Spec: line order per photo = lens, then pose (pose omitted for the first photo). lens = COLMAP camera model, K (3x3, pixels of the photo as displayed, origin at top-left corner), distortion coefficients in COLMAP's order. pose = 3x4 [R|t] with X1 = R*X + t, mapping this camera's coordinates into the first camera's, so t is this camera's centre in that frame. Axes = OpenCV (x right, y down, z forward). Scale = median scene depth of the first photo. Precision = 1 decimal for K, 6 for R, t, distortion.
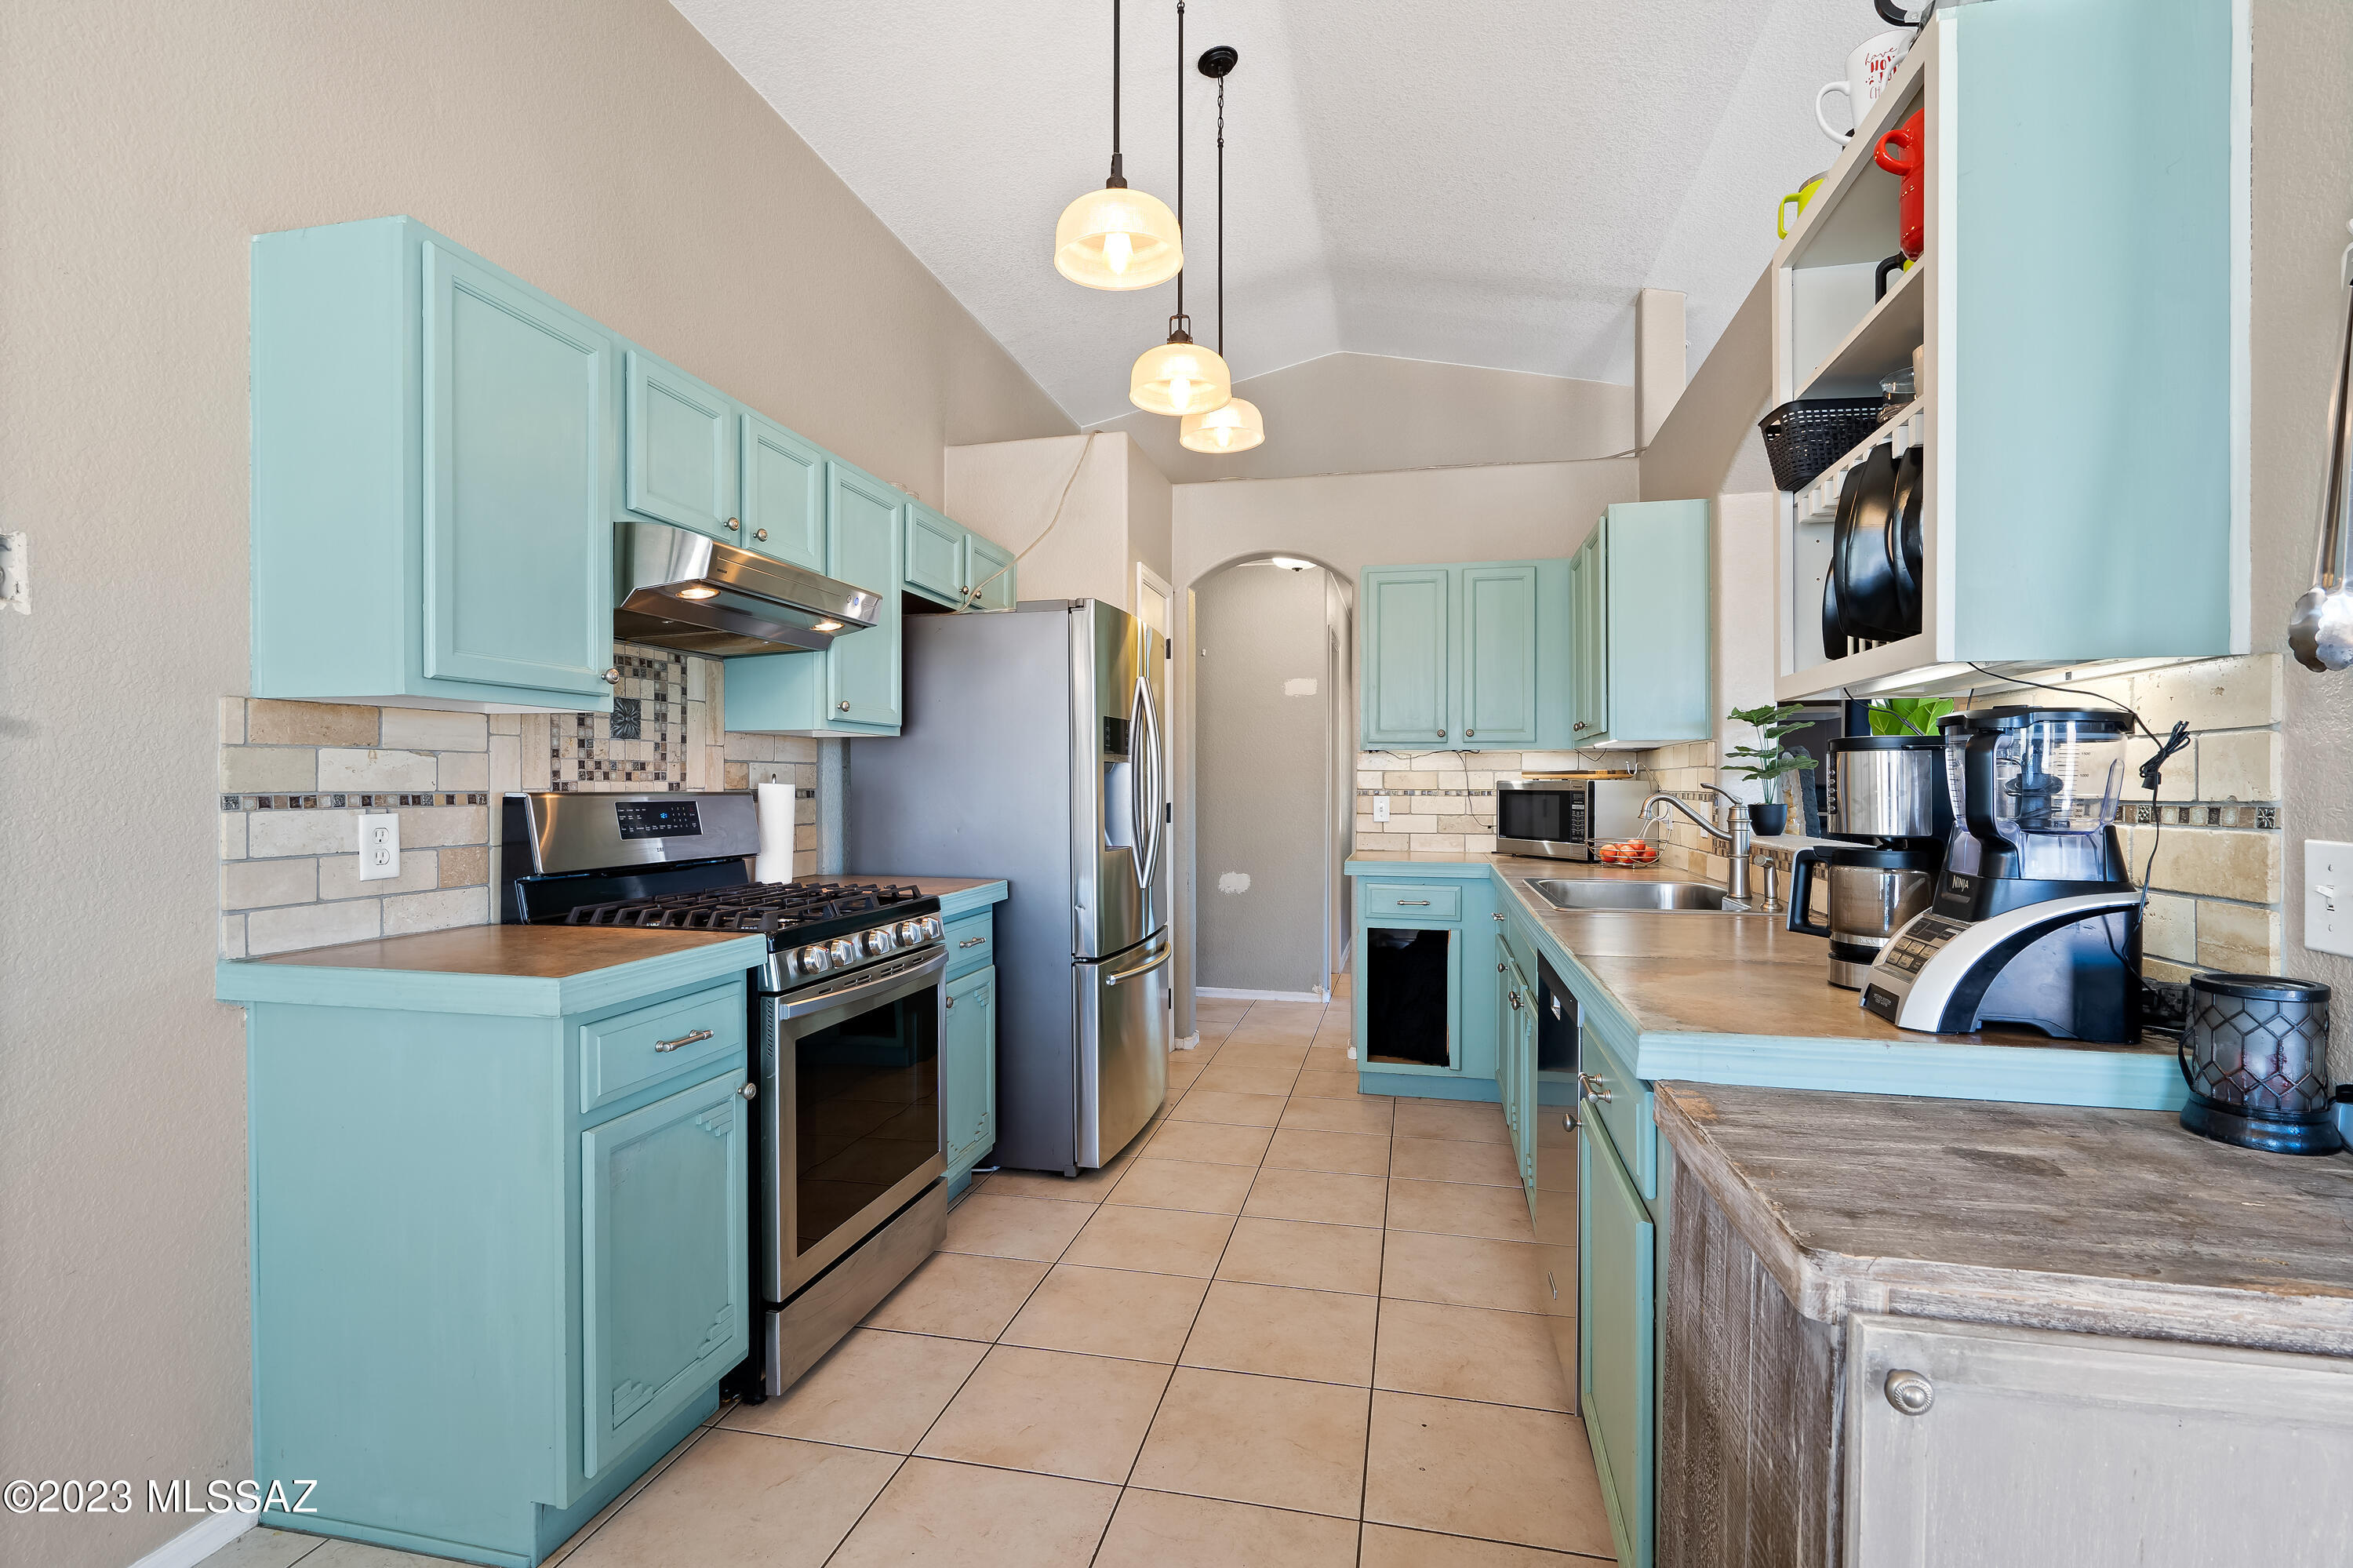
lens RADIAL K [[1088.1, 0, 1181.6], [0, 1088.1, 776.1], [0, 0, 1]] dist [-0.009672, -0.000259]
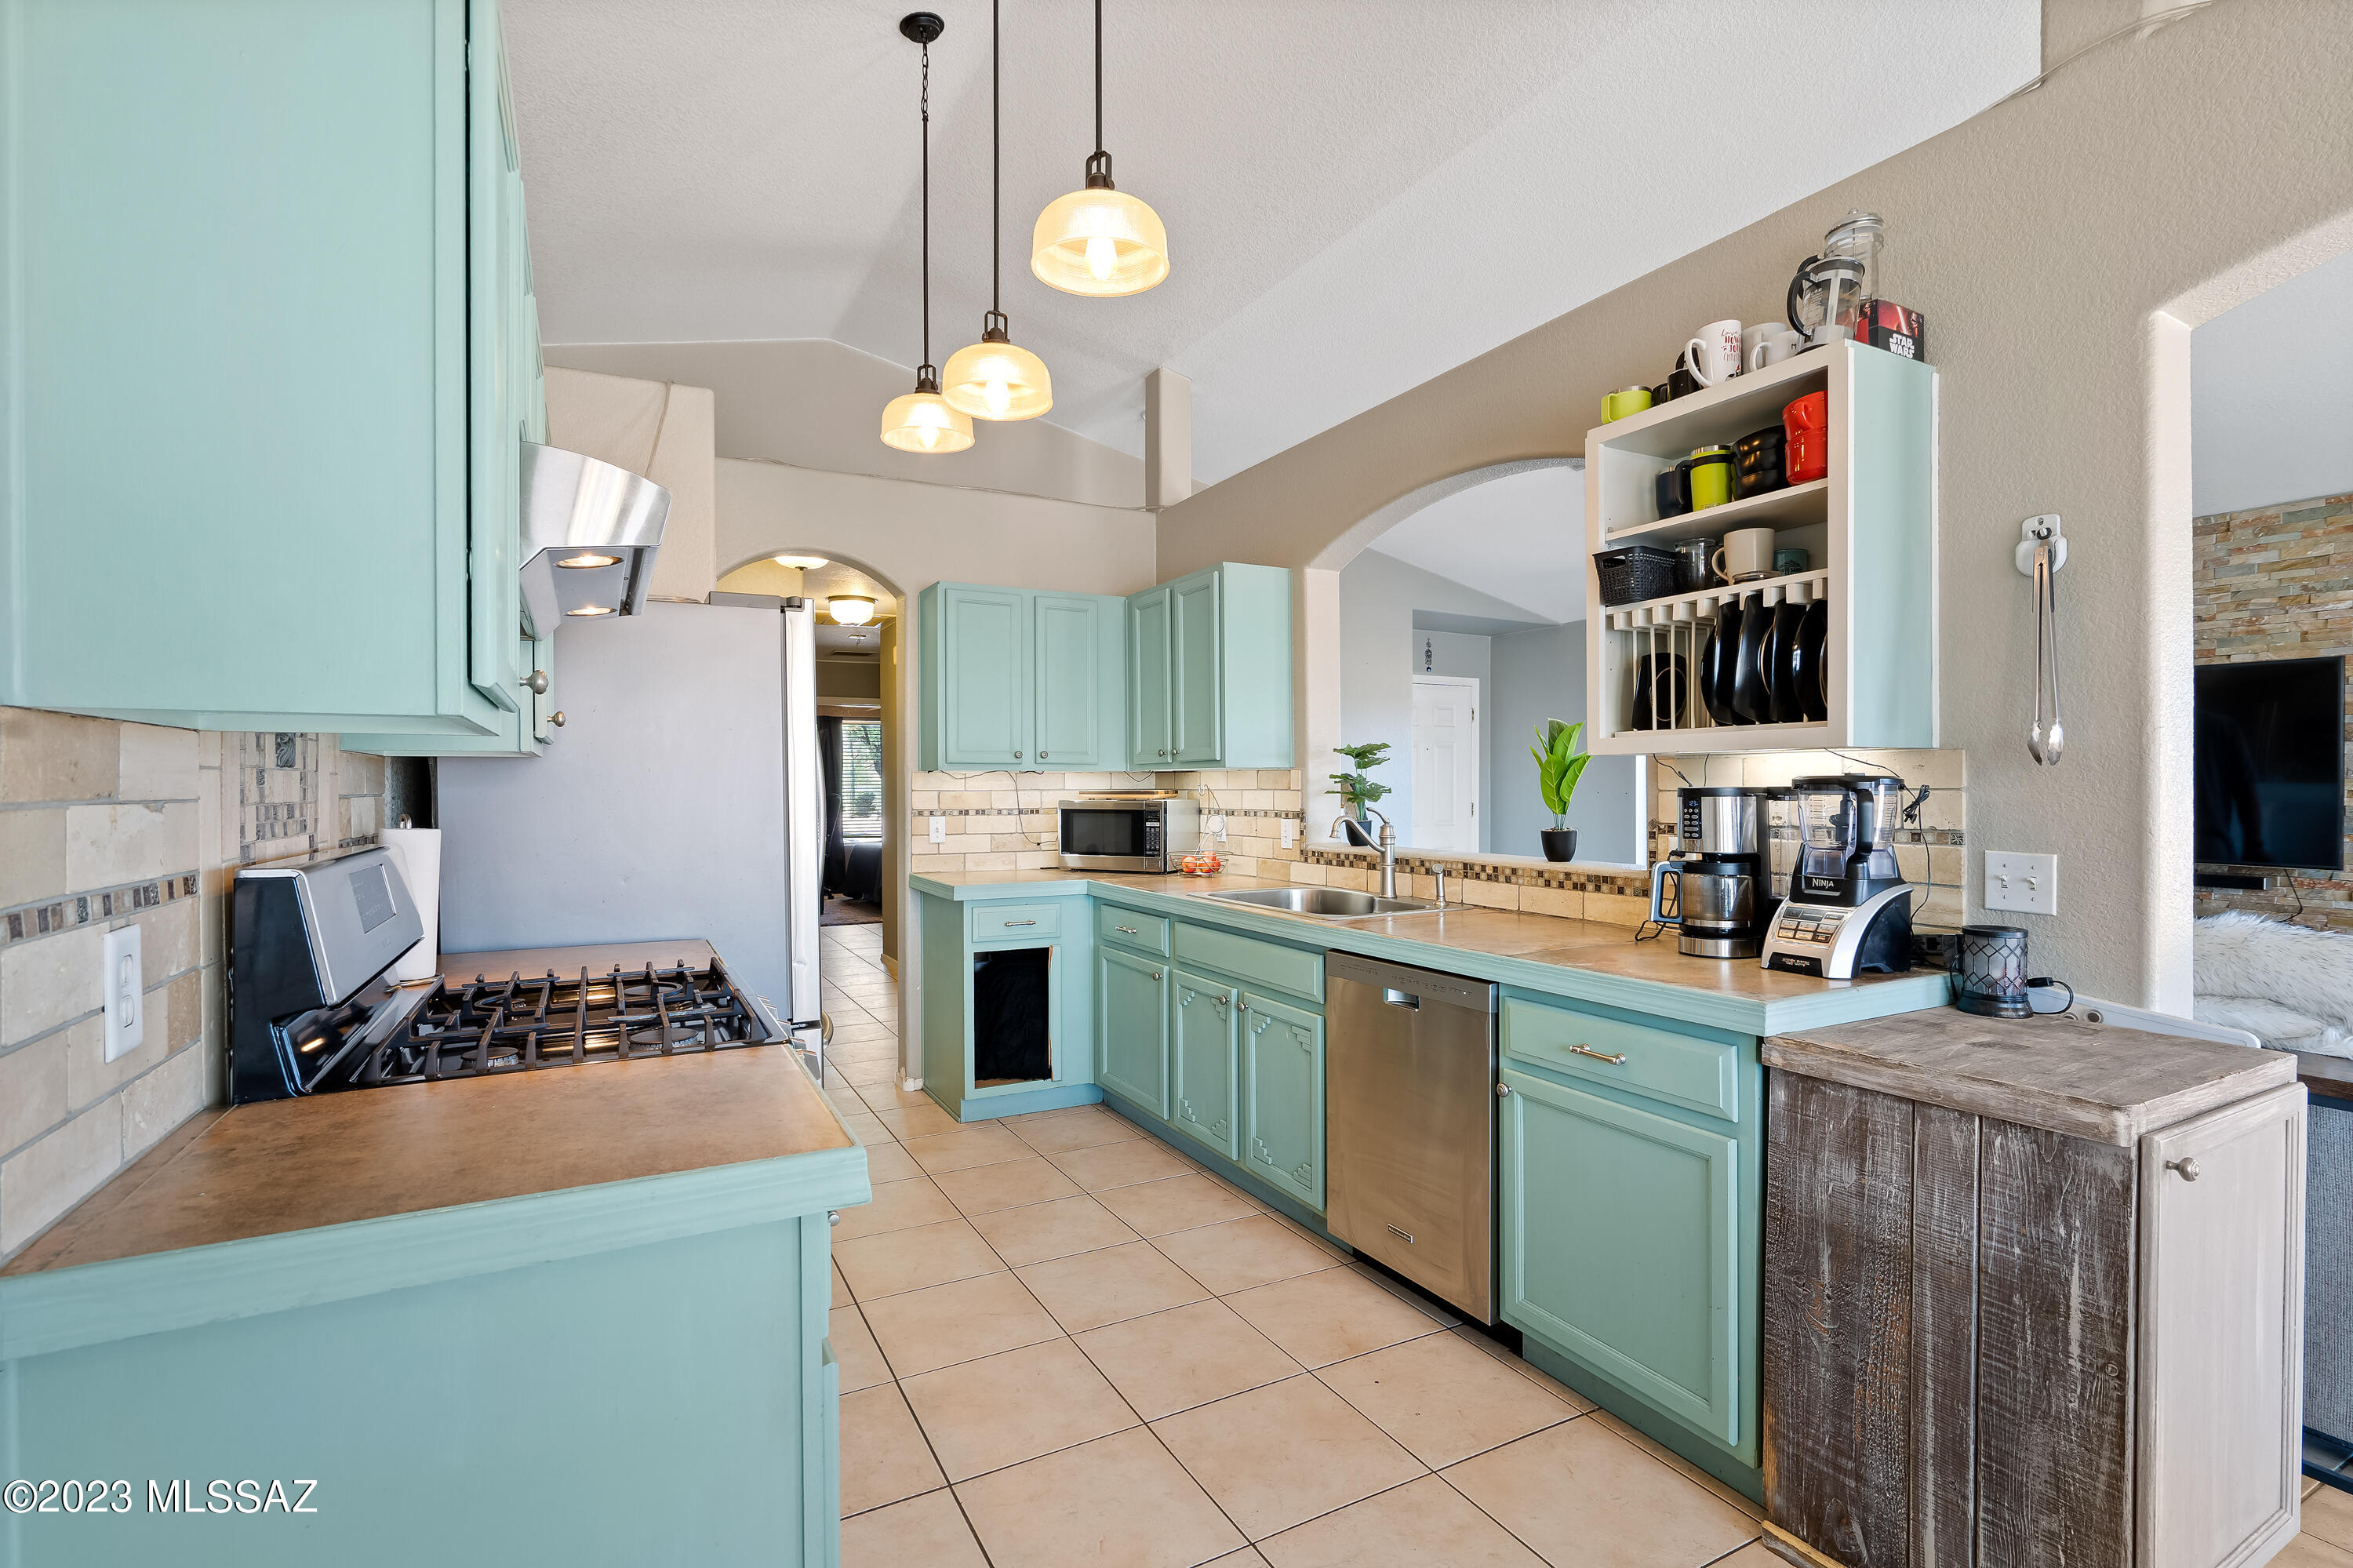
lens RADIAL K [[1090.0, 0, 1183.0], [0, 1090.0, 778.1], [0, 0, 1]] dist [-0.001447, -0.000235]
pose [[0.752530, 0.000130, 0.658558, -0.493325], [0.000267, 1.000000, -0.000503, -0.026164], [-0.658558, 0.000555, 0.752530, 0.195390]]
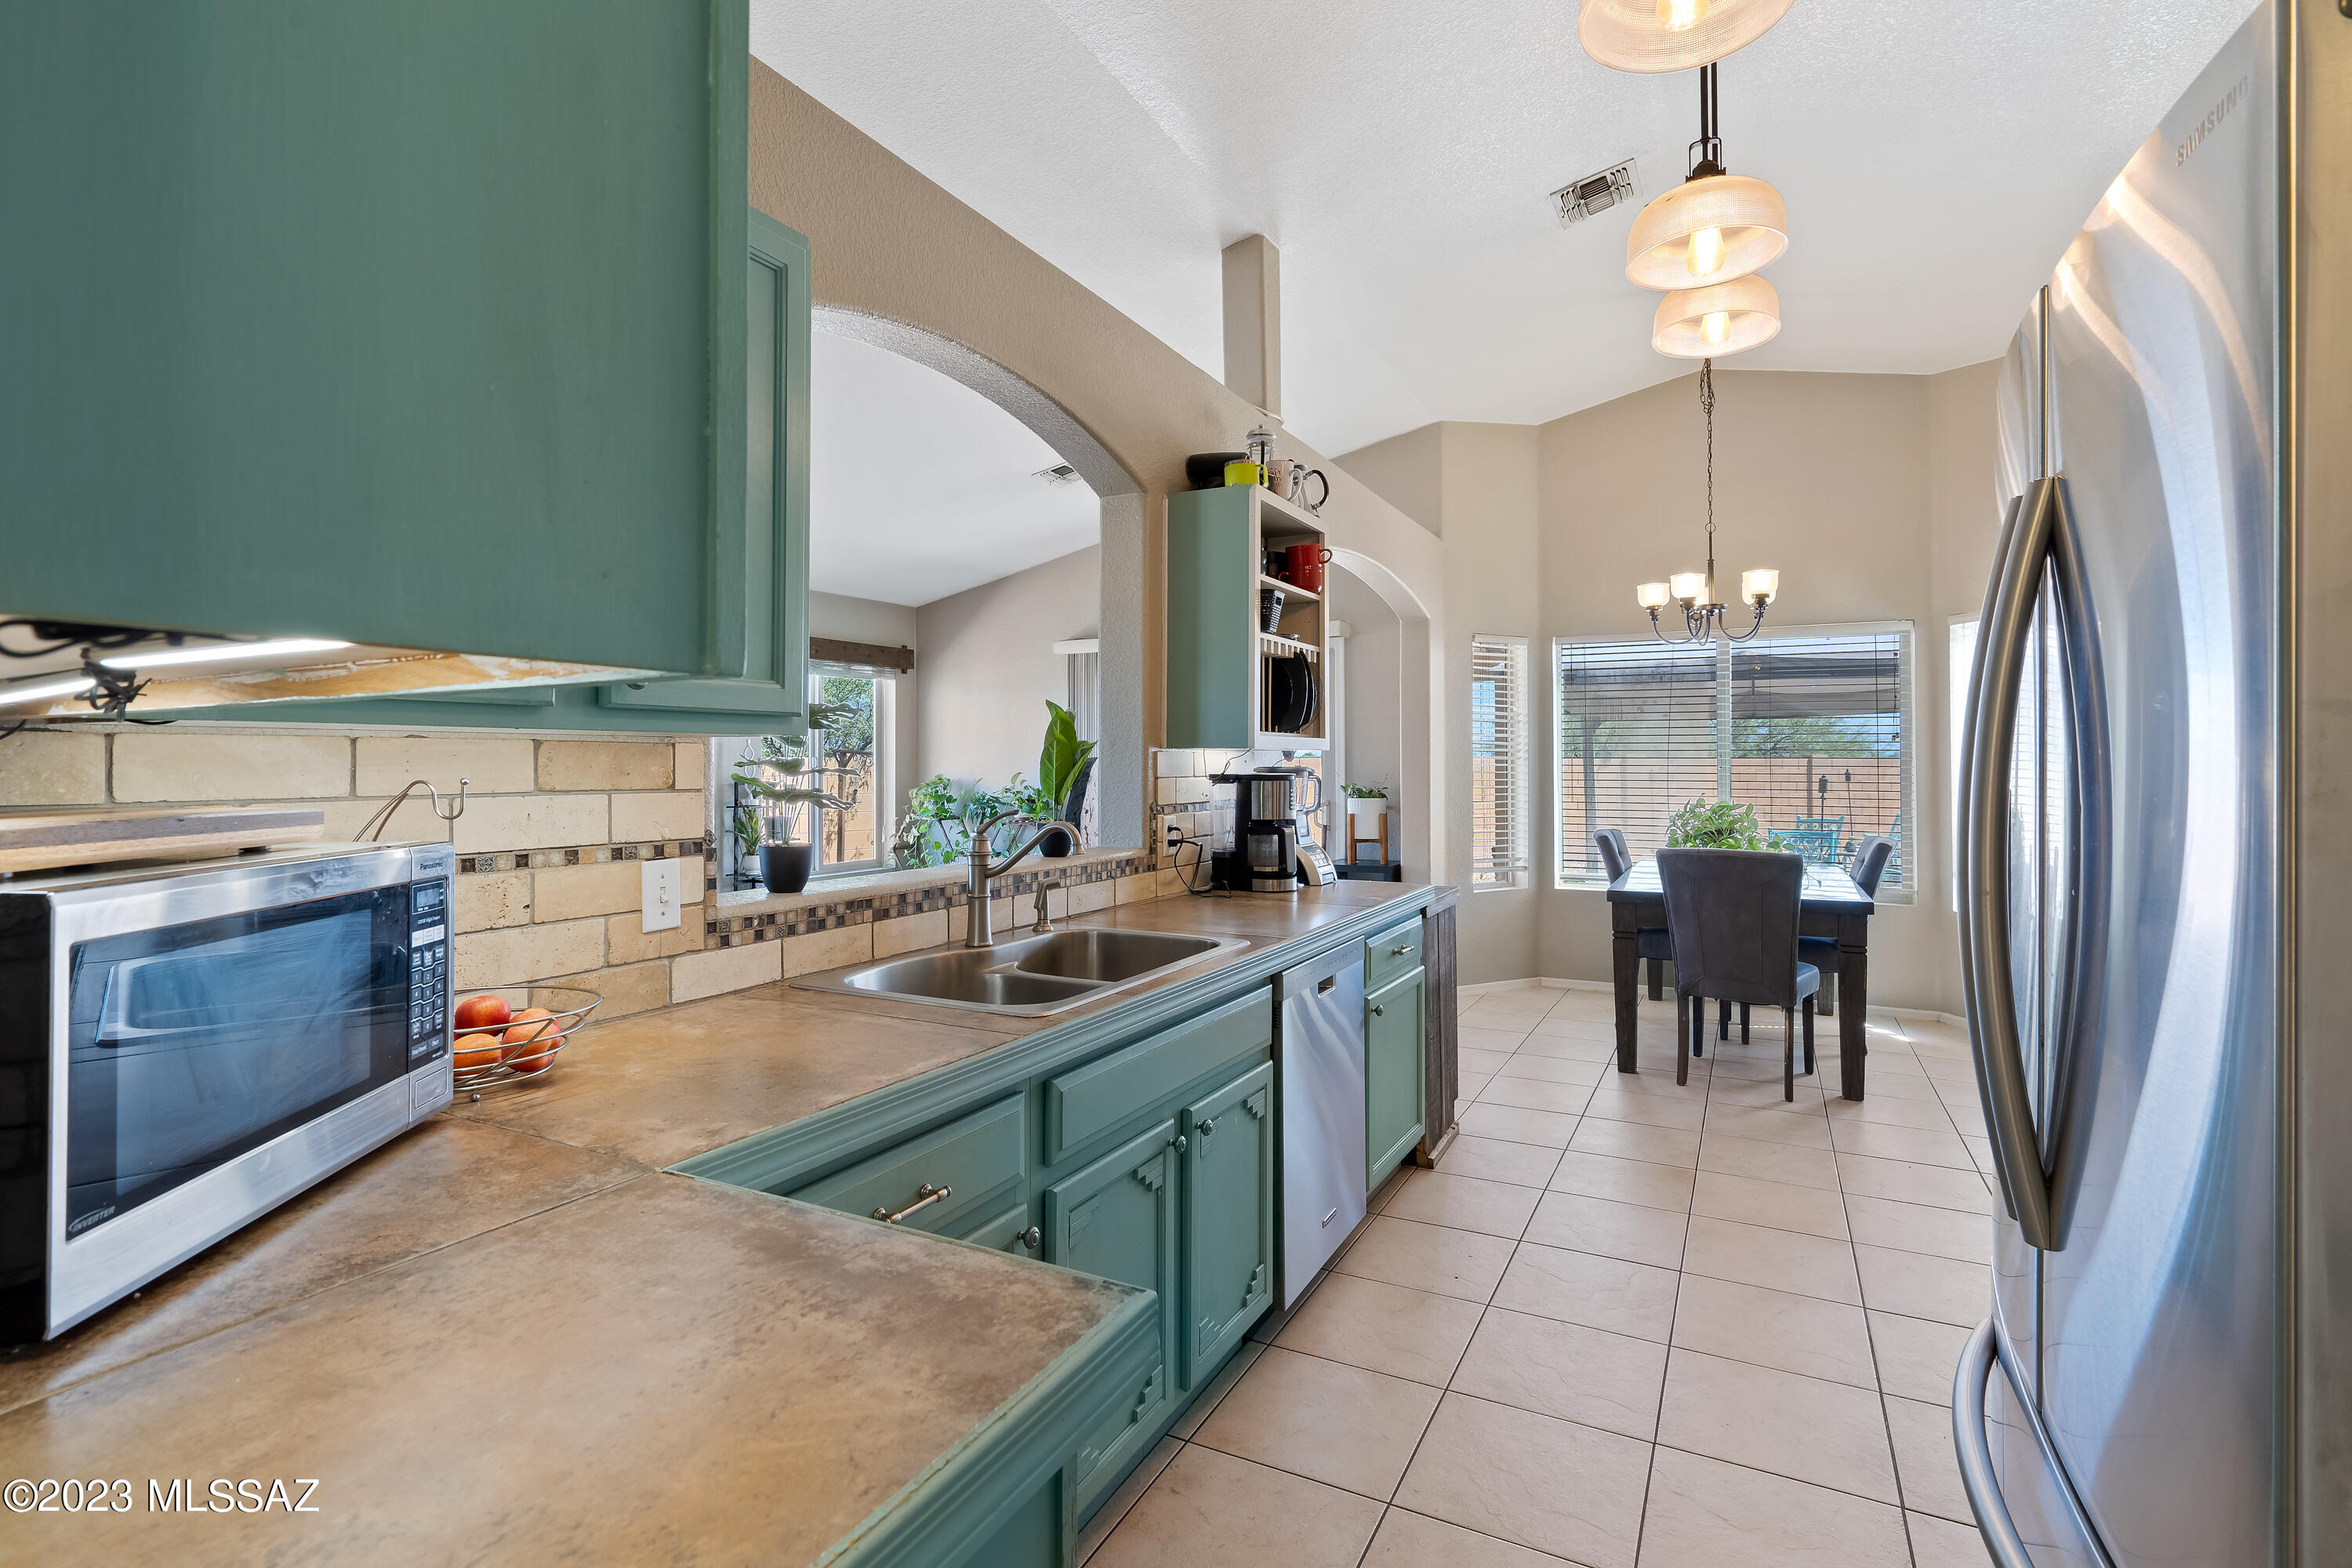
lens RADIAL K [[1089.5, 0, 1182.5], [0, 1089.5, 778.1], [0, 0, 1]] dist [-0.001447, -0.000235]
pose [[-0.963458, -0.000877, 0.267859, 0.106583], [0.000578, 0.999986, 0.005354, -0.020911], [-0.267860, 0.005313, -0.963443, 1.656149]]
